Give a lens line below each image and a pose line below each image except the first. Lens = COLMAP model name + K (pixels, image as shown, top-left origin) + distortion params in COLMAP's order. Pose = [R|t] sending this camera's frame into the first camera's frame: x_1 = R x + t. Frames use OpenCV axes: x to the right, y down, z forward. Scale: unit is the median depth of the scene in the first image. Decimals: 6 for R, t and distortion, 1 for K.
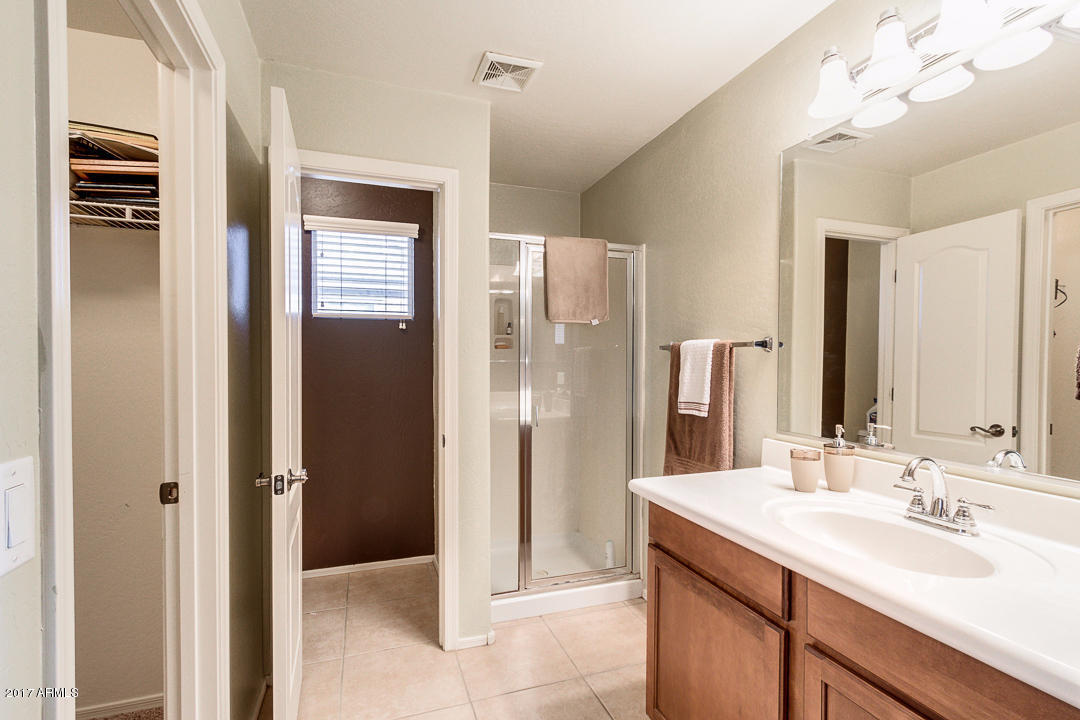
lens RADIAL K [[507.2, 0, 536.4], [0, 507.2, 365.4], [0, 0, 1]] dist [0.002958, -0.000053]
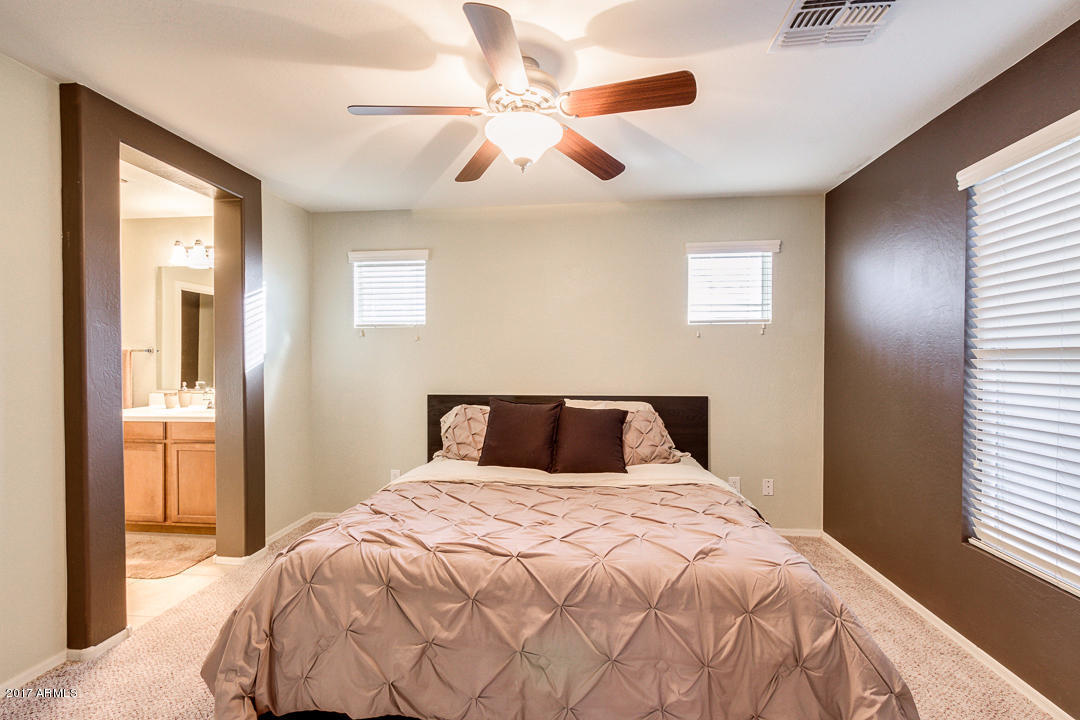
lens RADIAL K [[490.3, 0, 537.4], [0, 490.3, 365.8], [0, 0, 1]] dist [0.001837, -0.000698]
pose [[0.426949, -0.007644, 0.904243, -1.228497], [0.010585, 0.999938, 0.003455, 0.055601], [-0.904214, 0.008097, 0.427003, -2.318420]]
